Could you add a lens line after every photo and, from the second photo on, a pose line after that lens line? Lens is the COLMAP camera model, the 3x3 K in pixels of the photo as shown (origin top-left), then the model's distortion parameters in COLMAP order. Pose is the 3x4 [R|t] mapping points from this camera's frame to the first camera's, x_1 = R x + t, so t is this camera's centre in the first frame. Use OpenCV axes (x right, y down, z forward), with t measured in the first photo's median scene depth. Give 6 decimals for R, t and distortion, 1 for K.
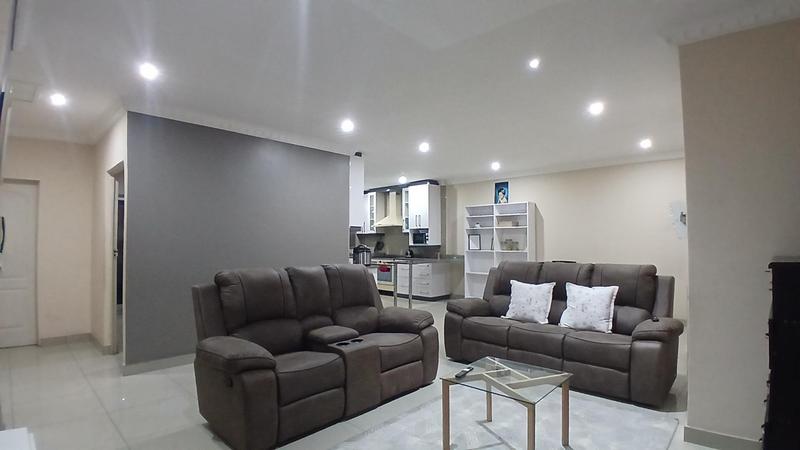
lens RADIAL K [[399.4, 0, 400.0], [0, 399.4, 225.0], [0, 0, 1]] dist [0.012722, -0.051693]
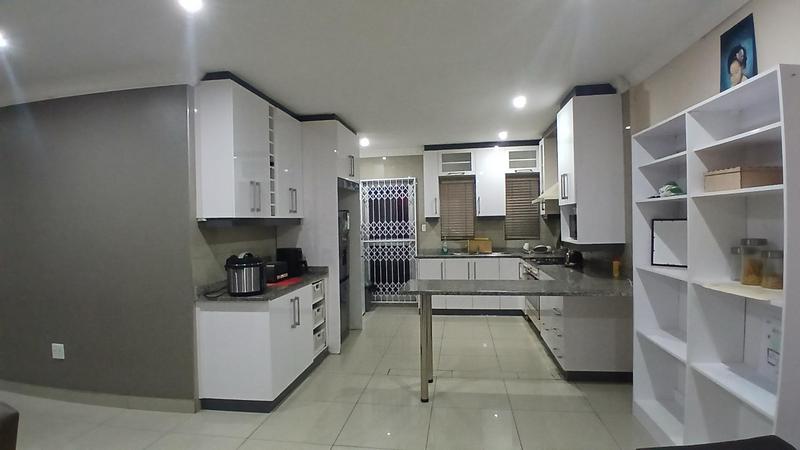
lens RADIAL K [[399.4, 0, 400.0], [0, 399.4, 225.0], [0, 0, 1]] dist [0.012722, -0.051693]
pose [[0.582936, -0.005868, -0.812497, 0.301110], [0.059628, 0.997587, 0.035575, 0.004735], [0.810327, -0.069185, 0.581879, 0.599480]]
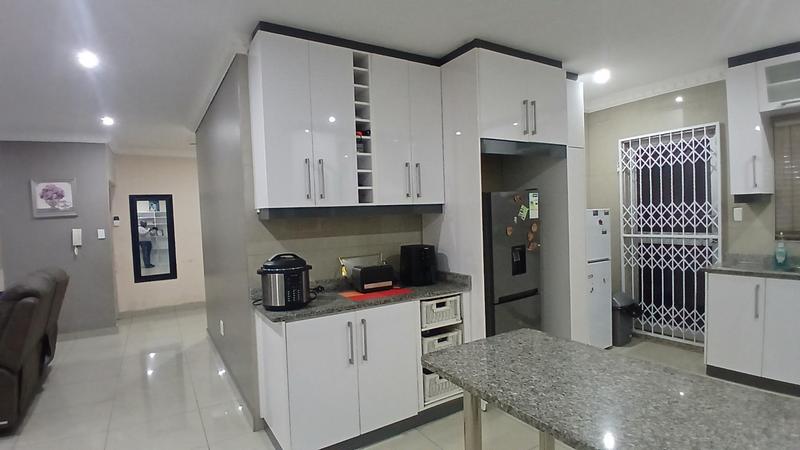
lens RADIAL K [[399.4, 0, 400.0], [0, 399.4, 225.0], [0, 0, 1]] dist [0.012722, -0.051693]
pose [[-0.236210, 0.032802, -0.971148, 0.179744], [0.080963, 0.996619, 0.013970, 0.017153], [0.968323, -0.075328, -0.238067, 0.834555]]
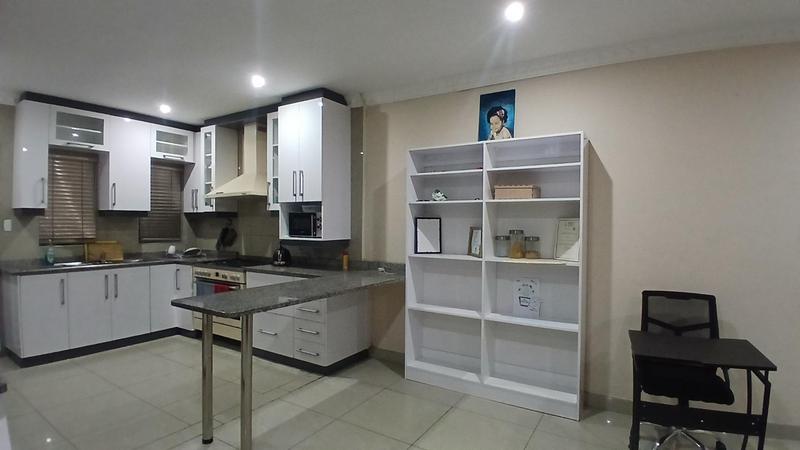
lens RADIAL K [[399.4, 0, 400.0], [0, 399.4, 225.0], [0, 0, 1]] dist [0.012722, -0.051693]
pose [[0.976878, 0.004407, 0.213753, 0.061615], [-0.015296, 0.998666, 0.049314, 0.011028], [-0.213250, -0.051444, 0.975642, 0.555582]]
